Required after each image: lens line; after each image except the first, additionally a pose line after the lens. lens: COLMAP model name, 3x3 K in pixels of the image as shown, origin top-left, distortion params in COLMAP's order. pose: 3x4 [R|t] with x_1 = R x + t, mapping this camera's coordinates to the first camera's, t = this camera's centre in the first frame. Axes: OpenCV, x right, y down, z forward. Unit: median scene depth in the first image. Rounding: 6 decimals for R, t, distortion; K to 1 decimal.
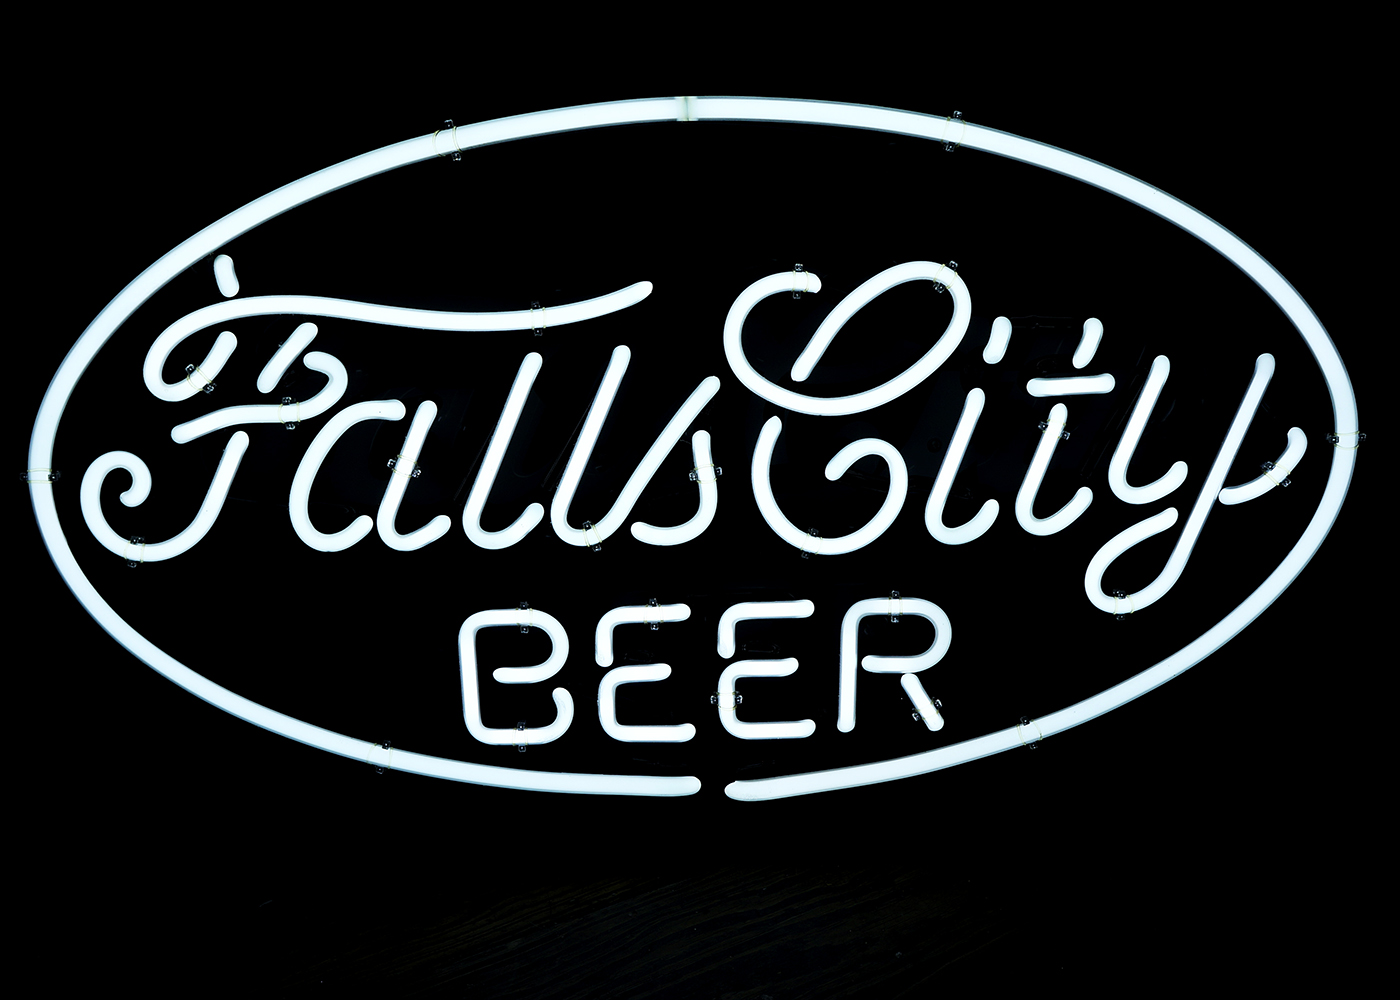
lens RADIAL K [[1165.5, 0, 701.9], [0, 1165.5, 492.8], [0, 0, 1]] dist [-0.035865, 0.007009]
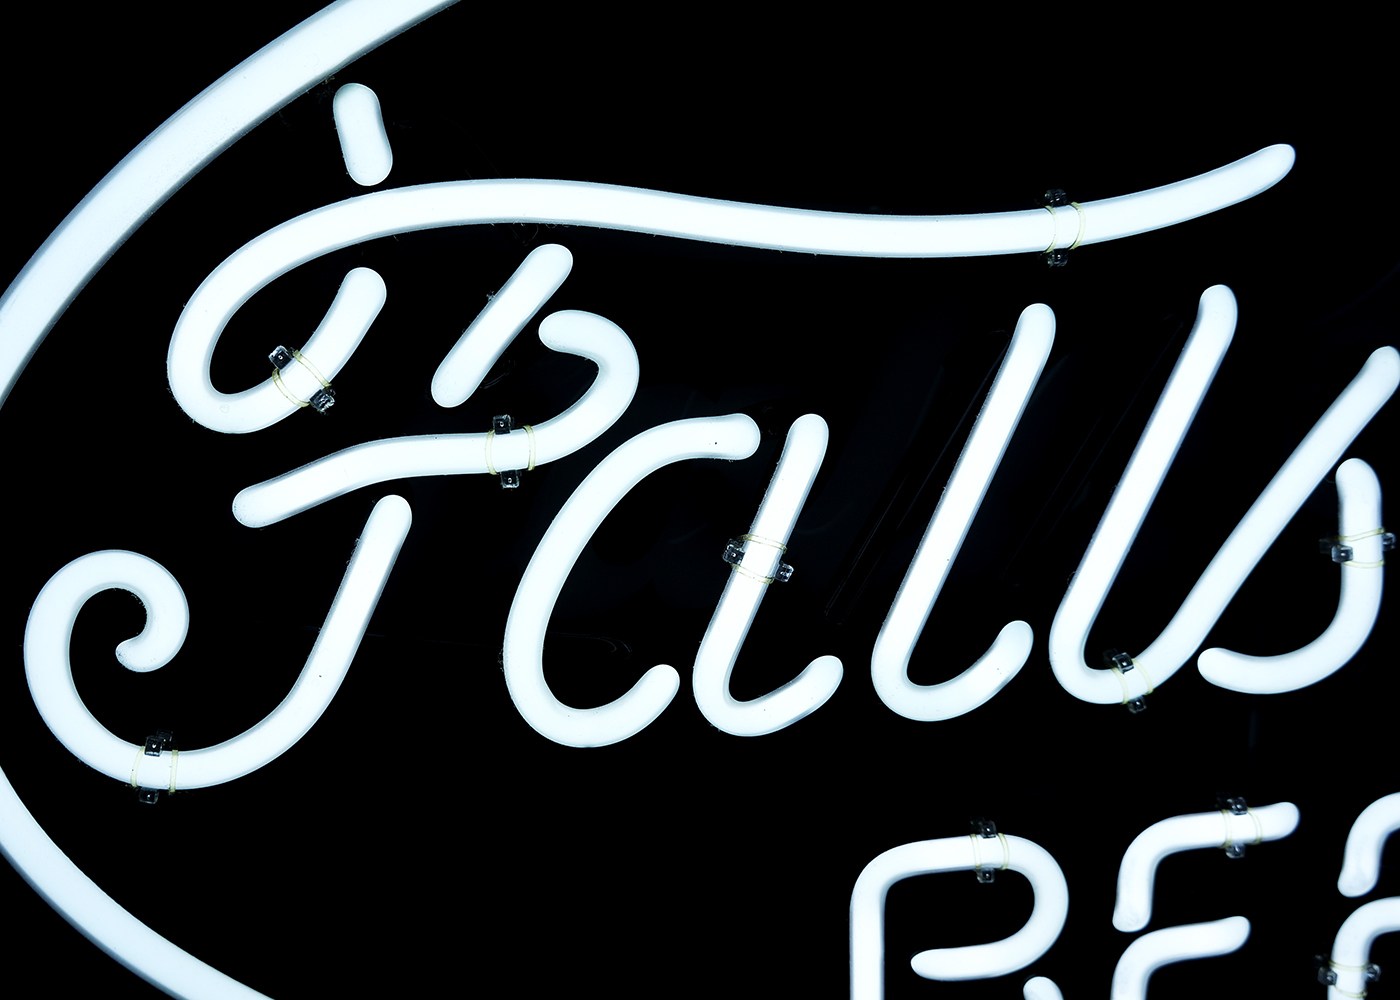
lens RADIAL K [[1165.5, 0, 696.0], [0, 1165.5, 512.7], [0, 0, 1]] dist [-0.035865, 0.007009]
pose [[0.996429, -0.036425, 0.076169, -0.315097], [0.034572, 0.999077, 0.025502, -0.053495], [-0.077028, -0.022778, 0.996769, 0.544703]]
